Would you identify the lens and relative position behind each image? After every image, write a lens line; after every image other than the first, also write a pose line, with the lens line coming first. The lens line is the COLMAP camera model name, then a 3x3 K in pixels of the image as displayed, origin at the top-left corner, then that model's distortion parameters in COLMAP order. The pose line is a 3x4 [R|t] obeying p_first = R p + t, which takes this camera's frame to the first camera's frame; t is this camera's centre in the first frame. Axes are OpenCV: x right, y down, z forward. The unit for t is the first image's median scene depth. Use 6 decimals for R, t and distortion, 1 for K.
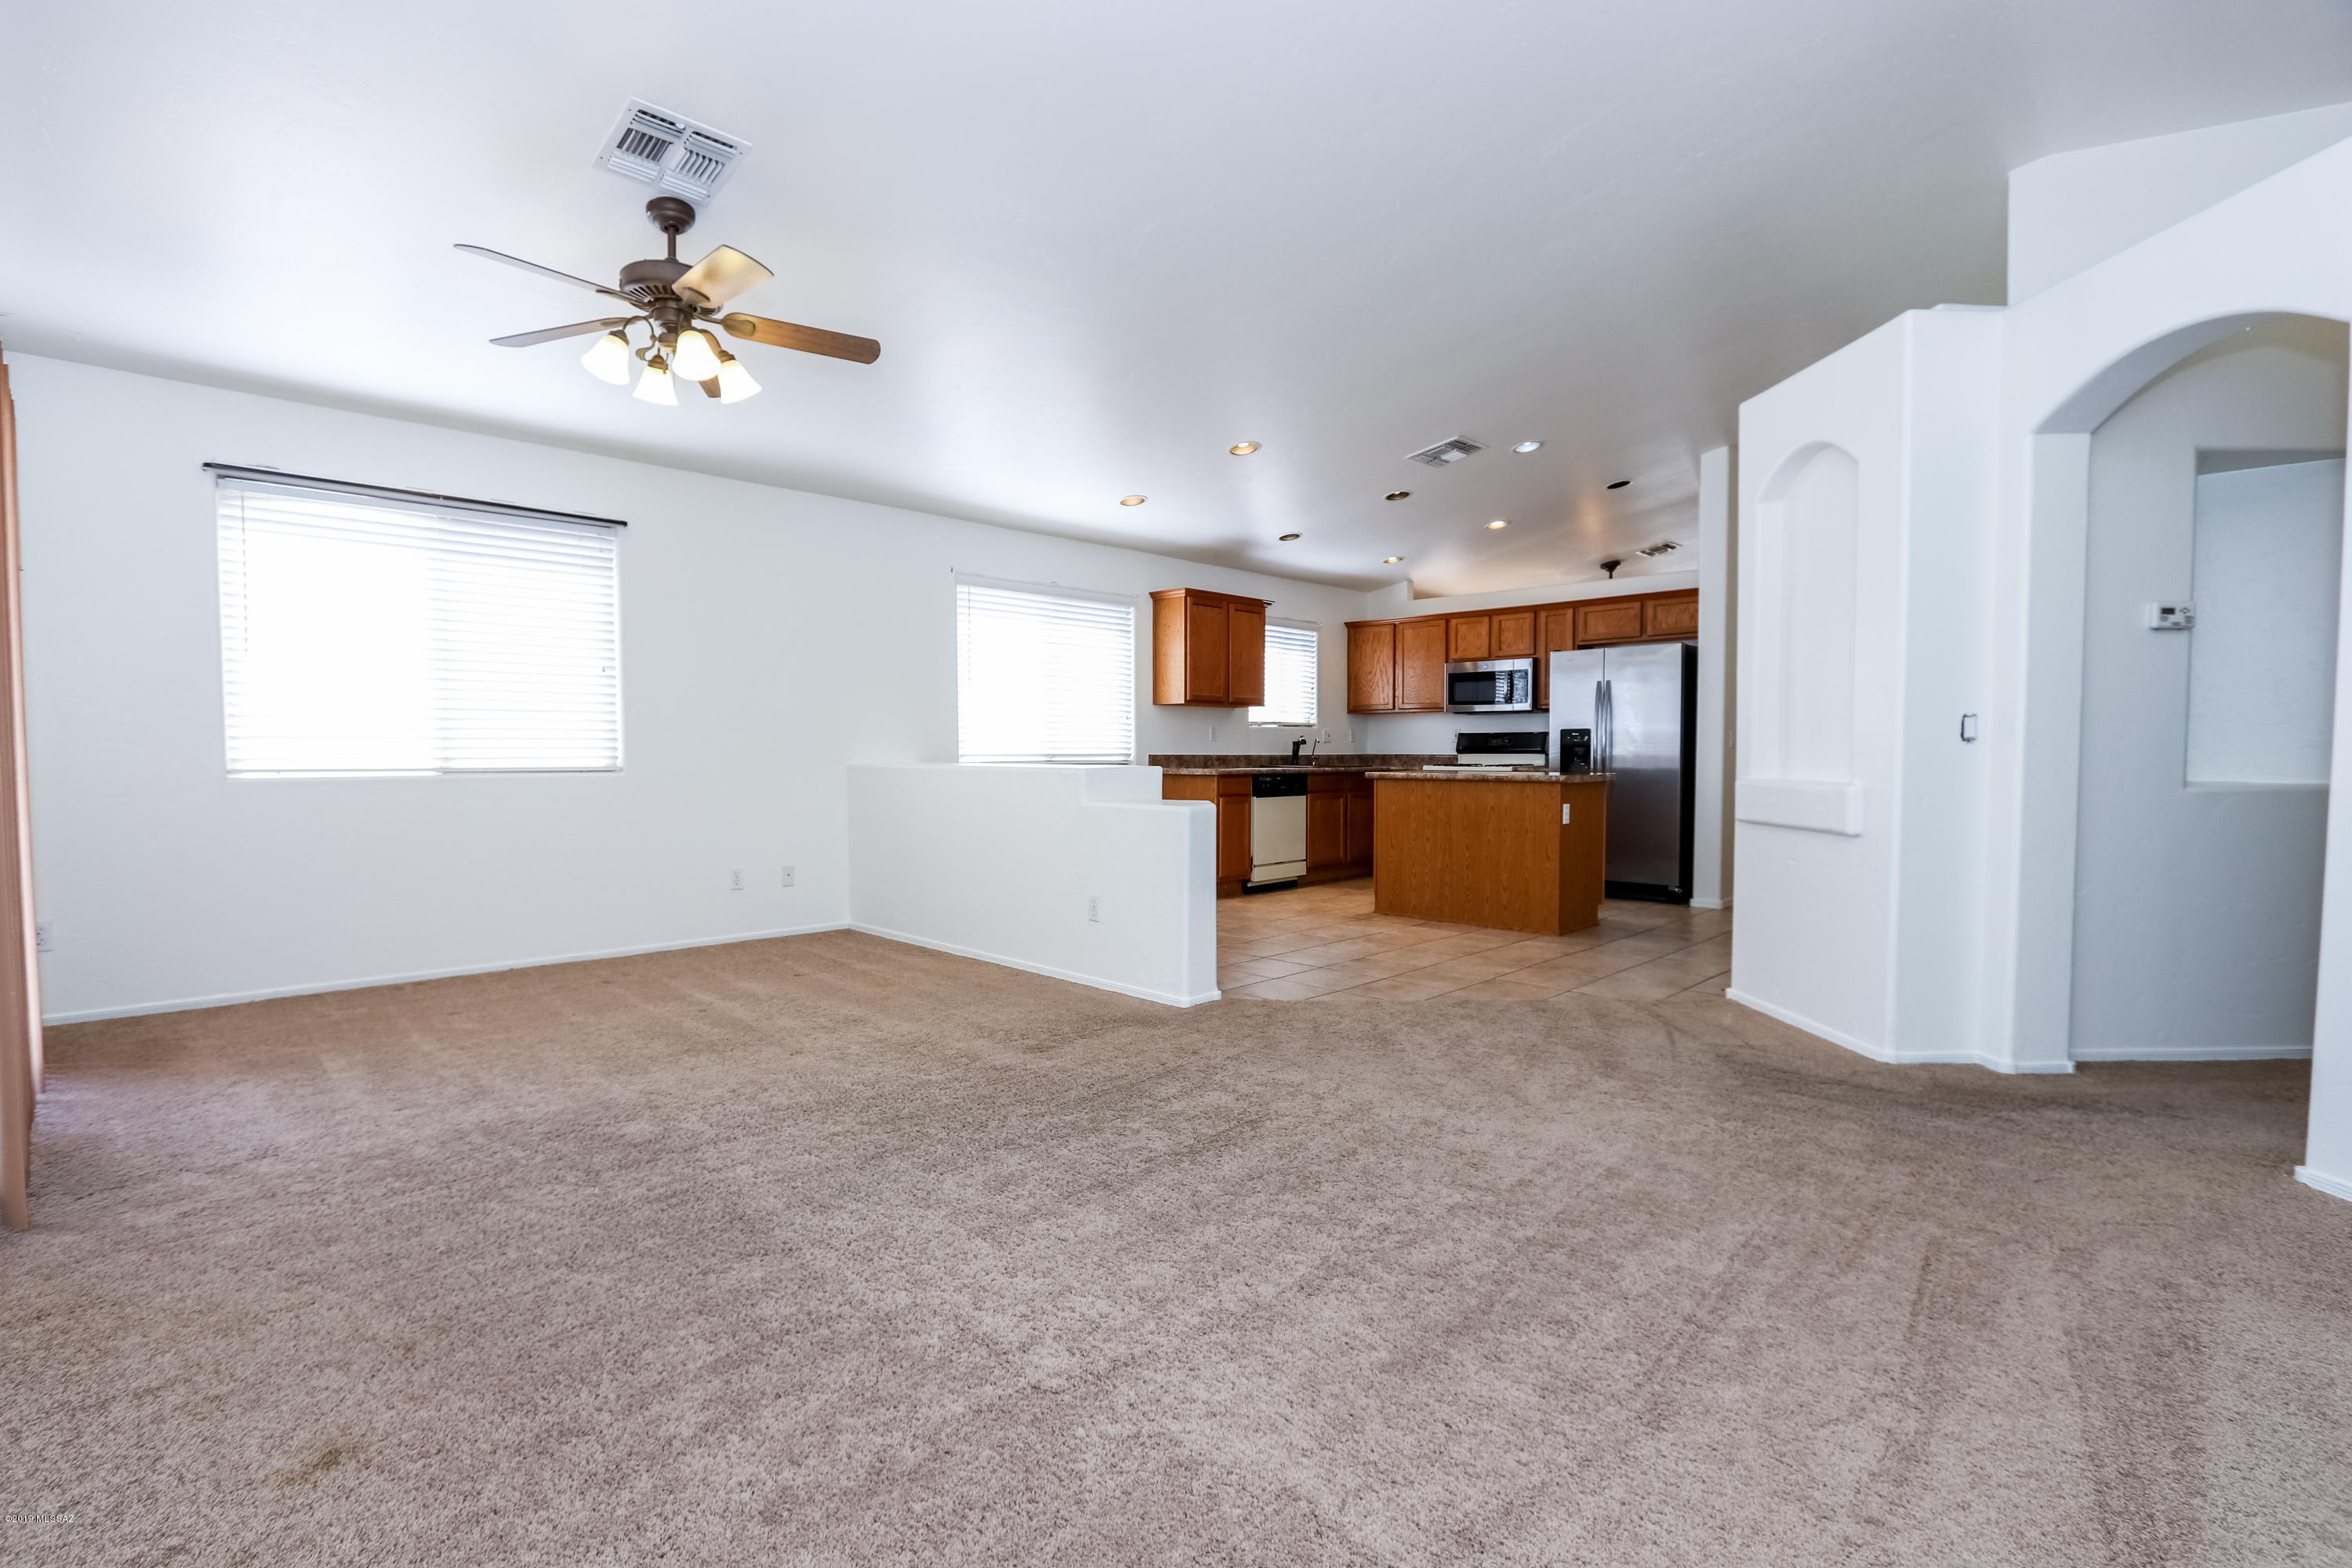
lens RADIAL K [[1081.8, 0, 1148.1], [0, 1081.8, 796.4], [0, 0, 1]] dist [-0.019188, 0.002231]
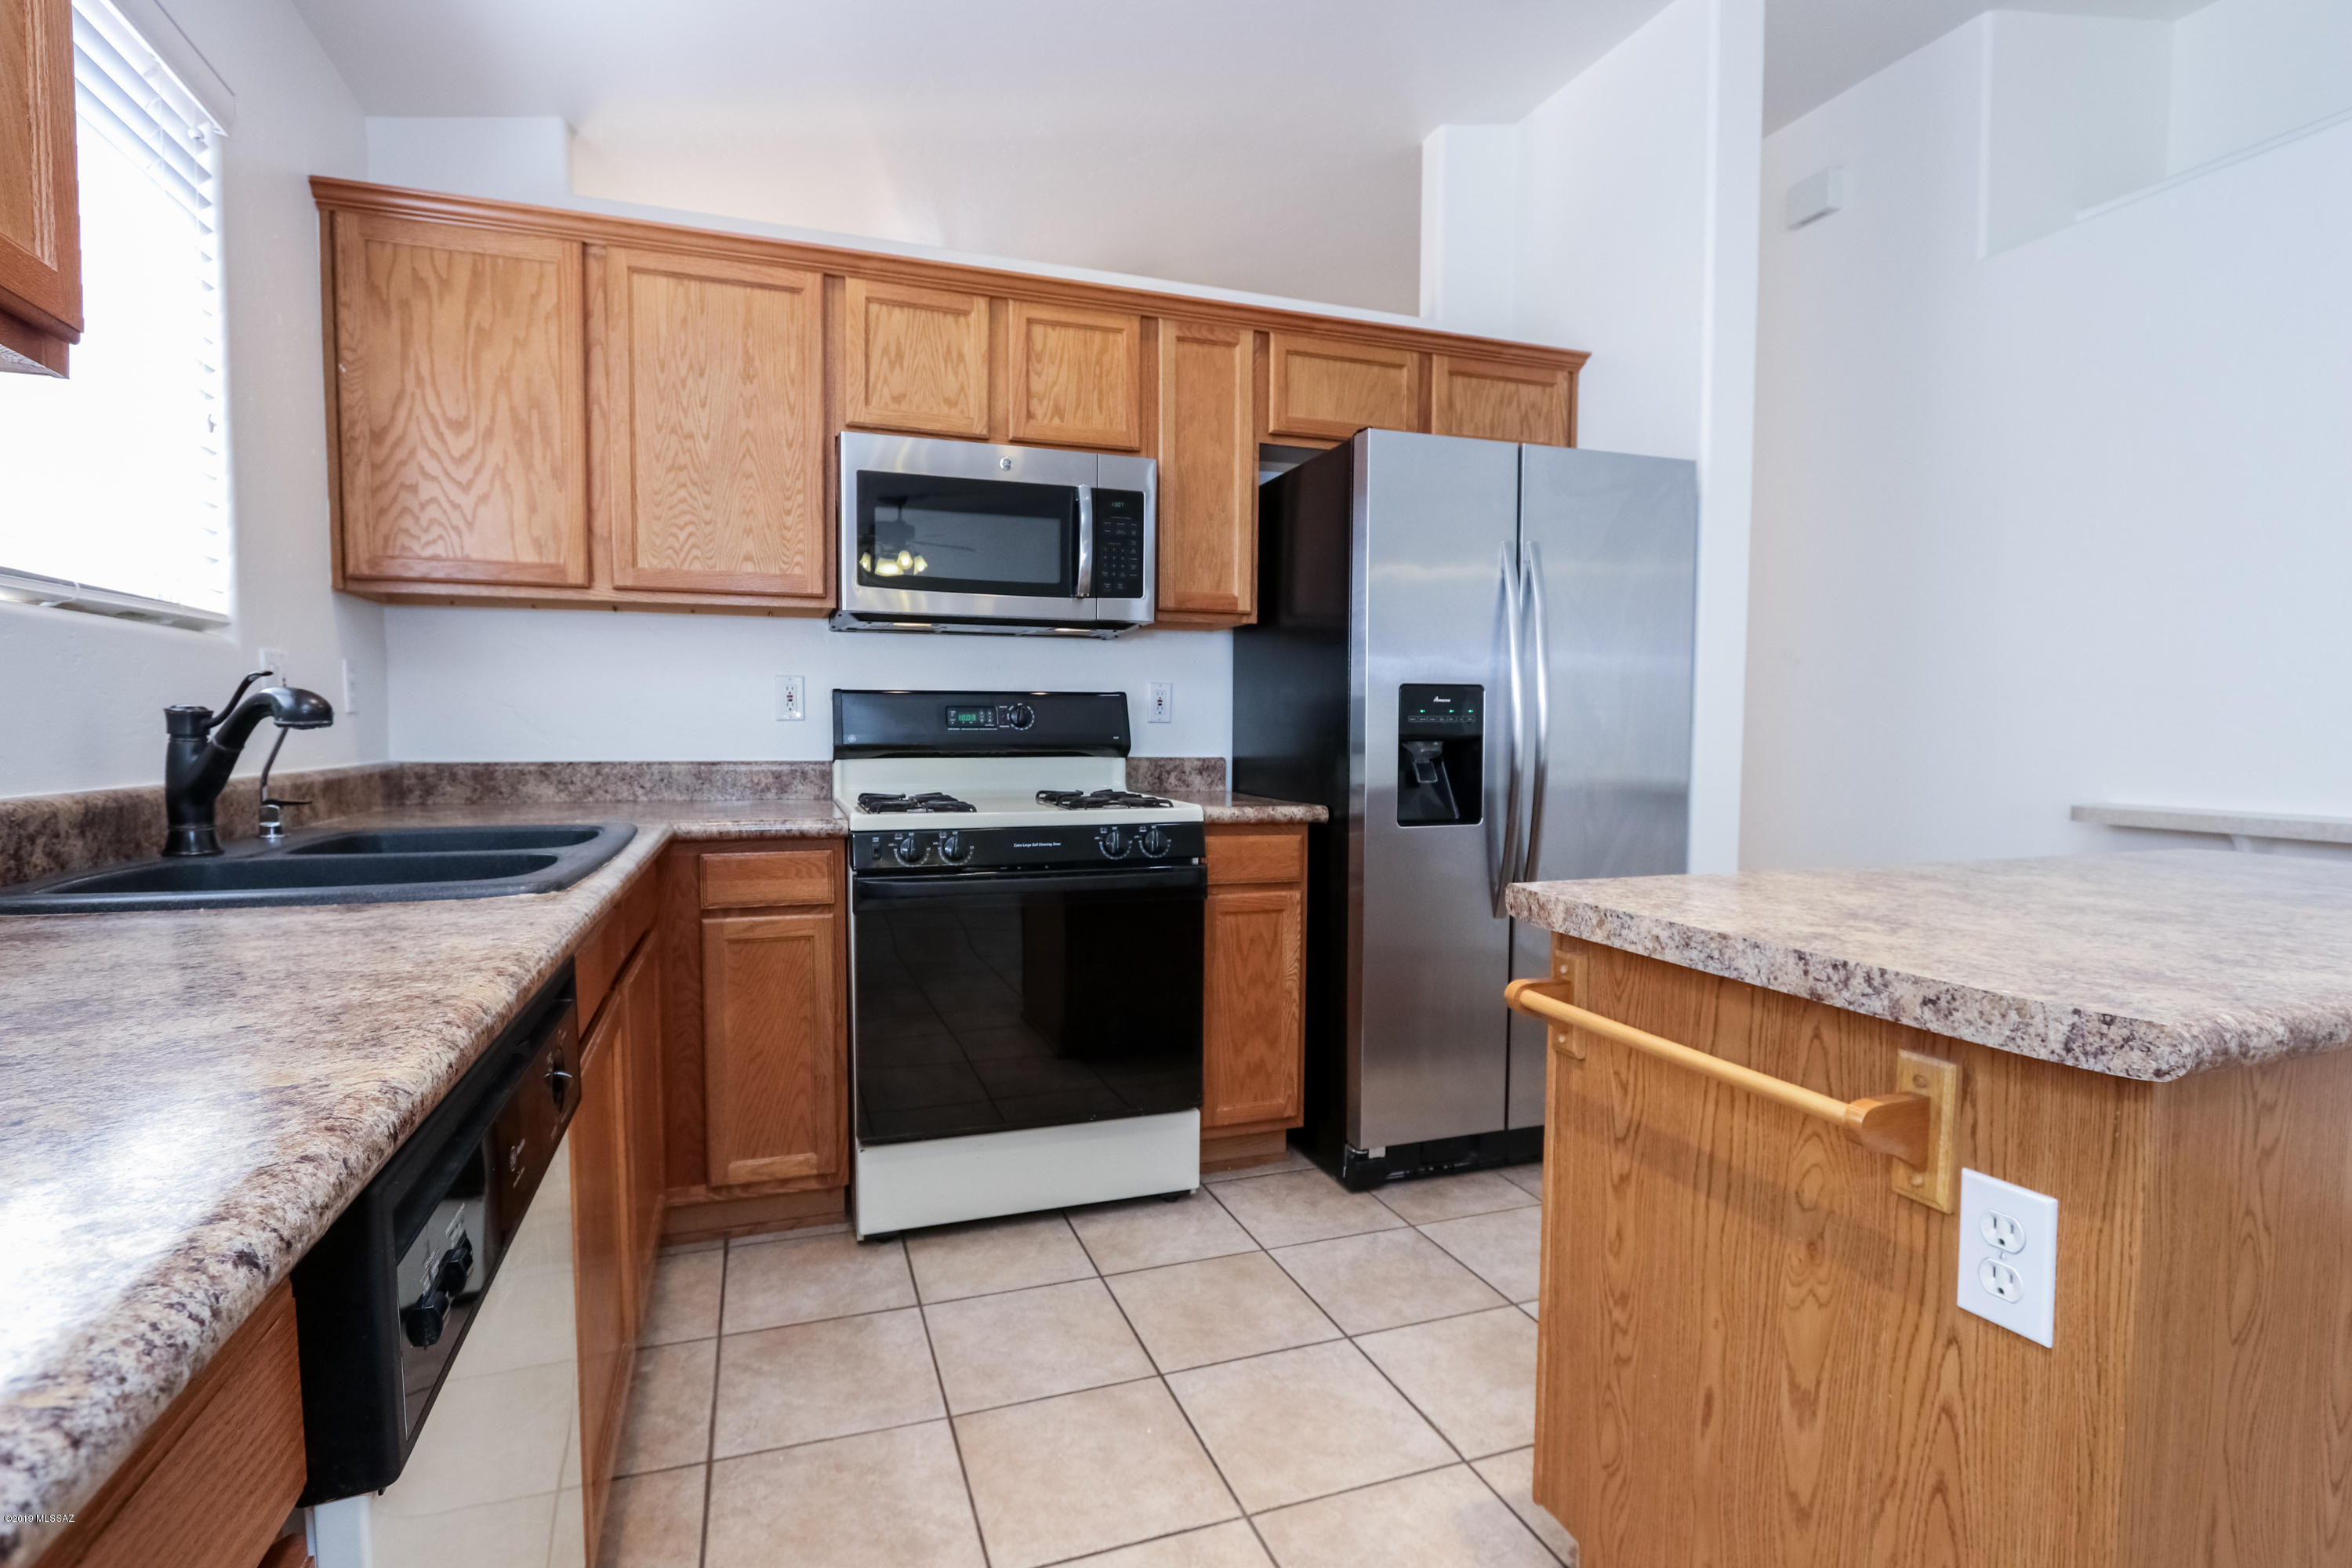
lens RADIAL K [[1106.1, 0, 1147.3], [0, 1106.1, 796.5], [0, 0, 1]] dist [-0.020773, 0.002325]
pose [[0.436426, -0.053244, 0.898163, 0.056316], [0.034133, 0.998509, 0.042607, -0.042369], [-0.899093, 0.012062, 0.437592, 0.854774]]
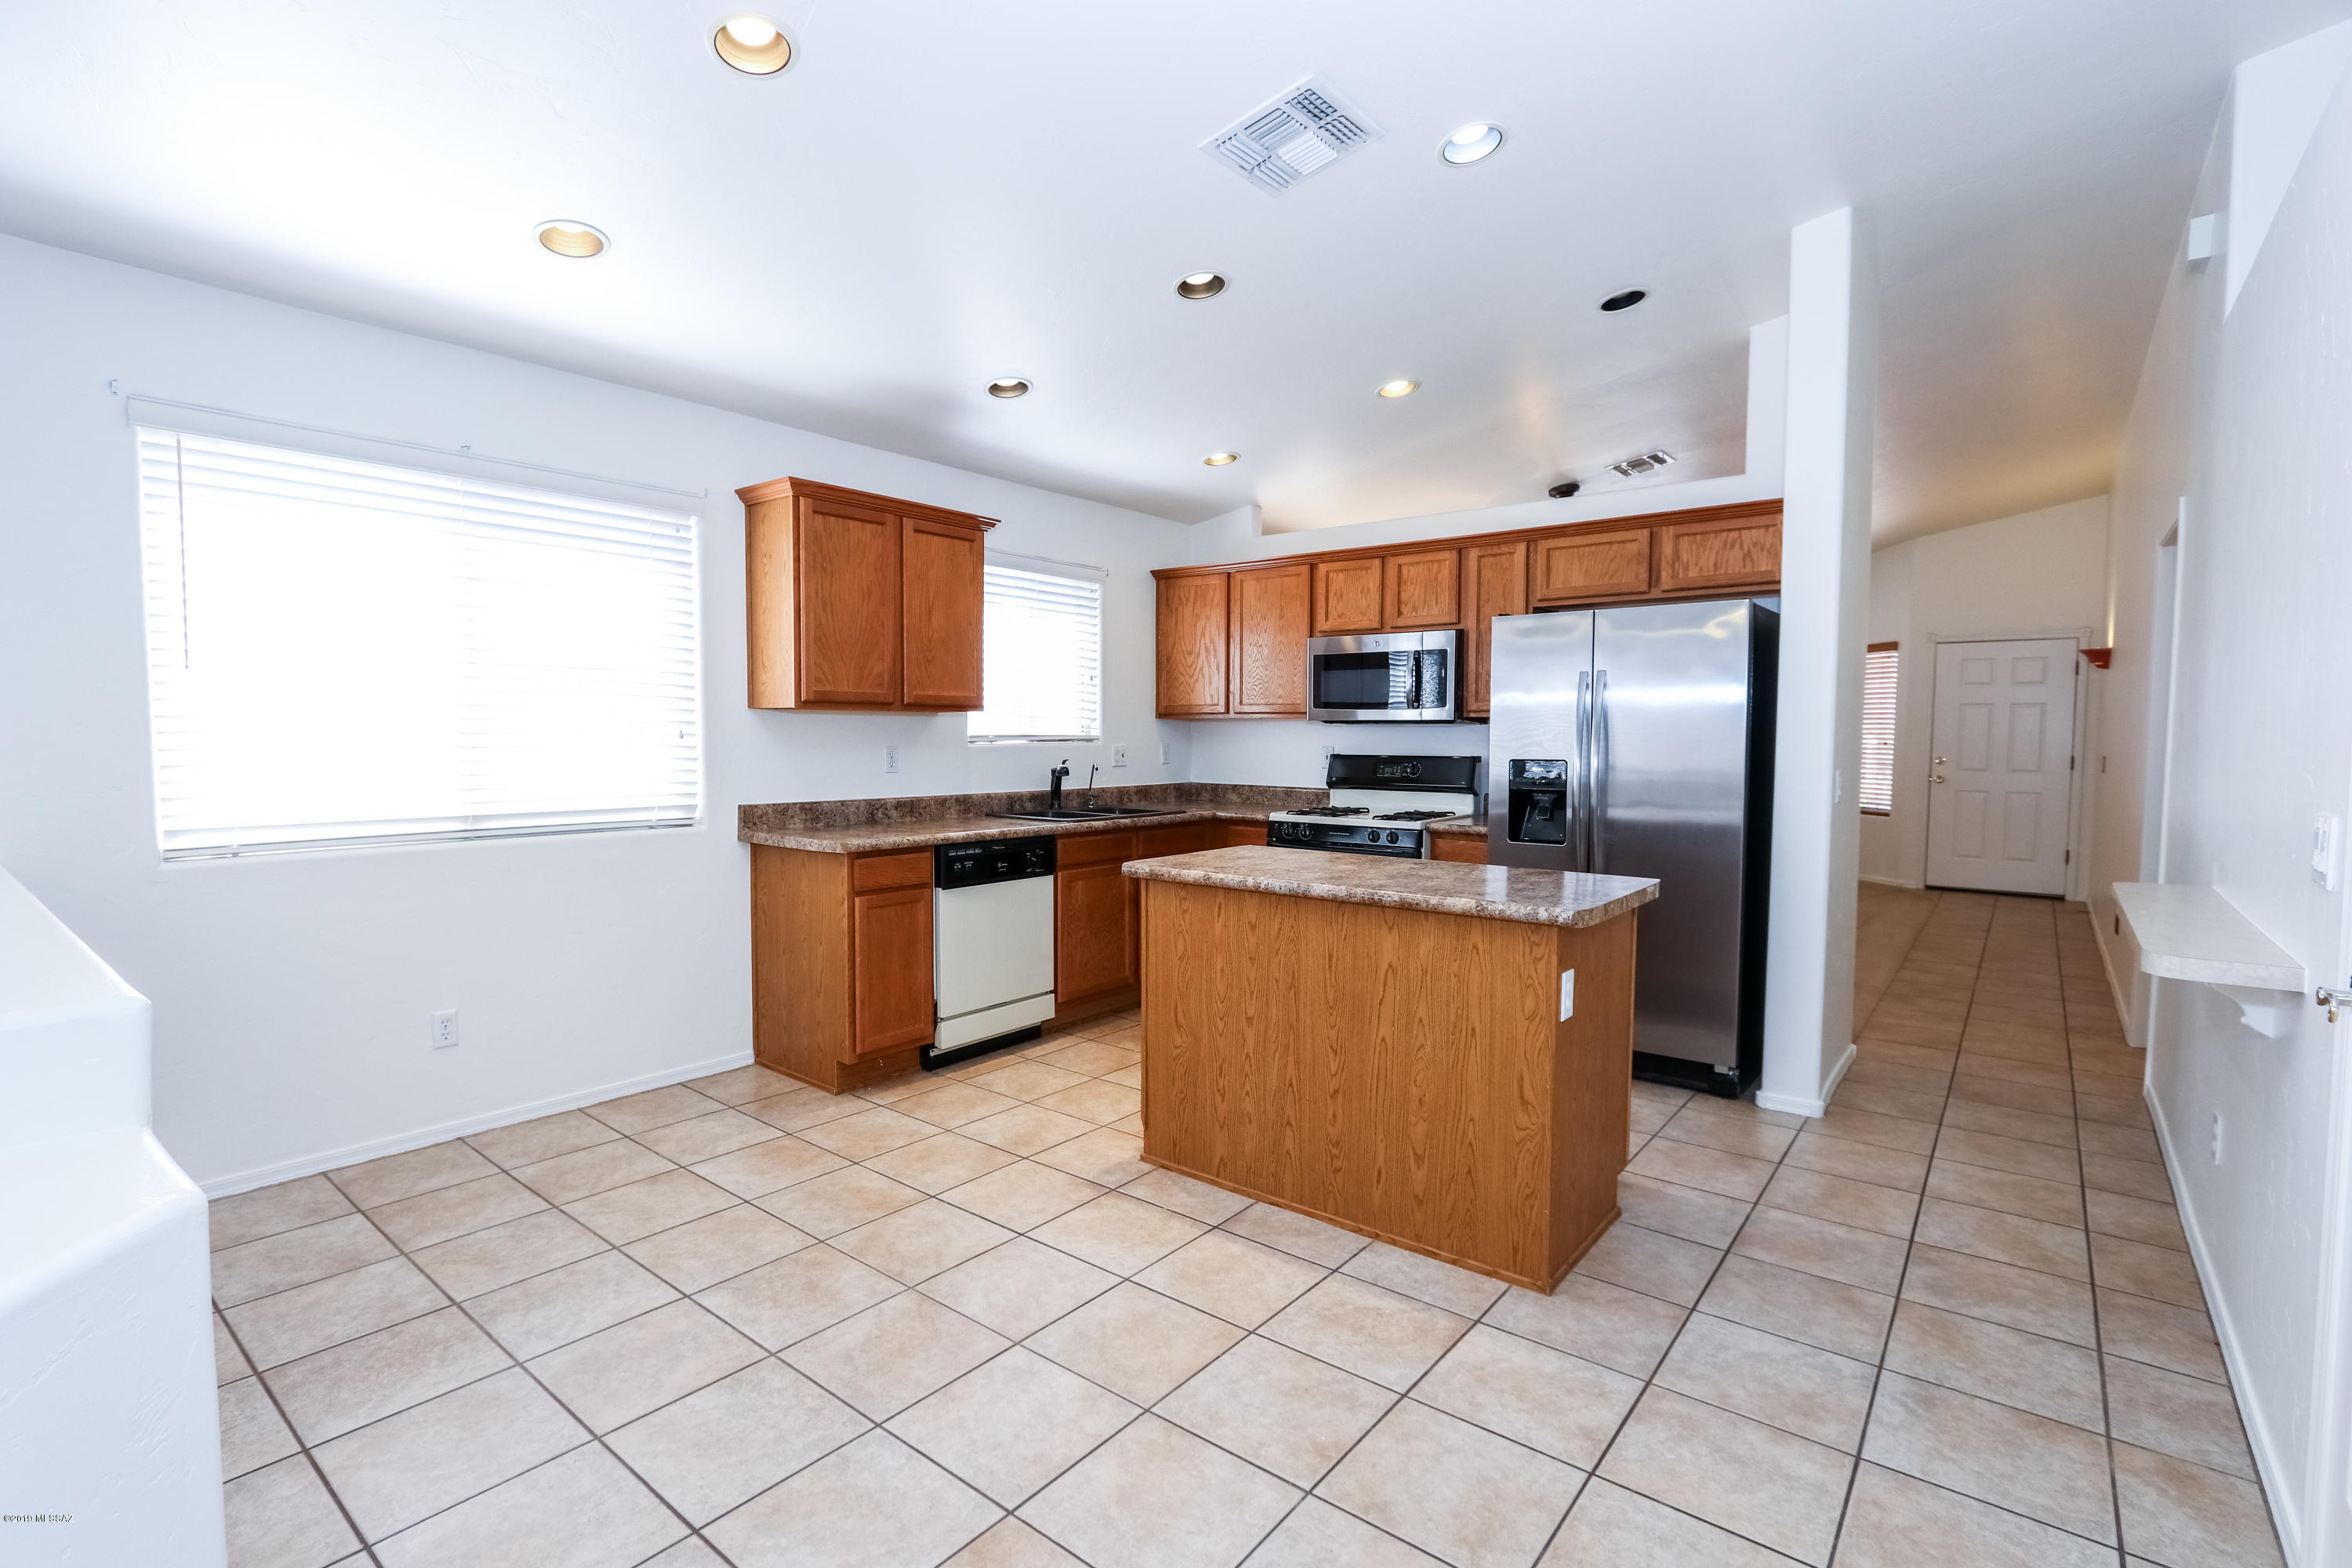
lens RADIAL K [[1081.8, 0, 1148.1], [0, 1081.8, 796.4], [0, 0, 1]] dist [-0.019188, 0.002231]
pose [[0.995061, -0.000671, 0.099267, 0.135727], [-0.000966, 0.999864, 0.016447, -0.048446], [-0.099265, -0.016461, 0.994925, 0.440173]]
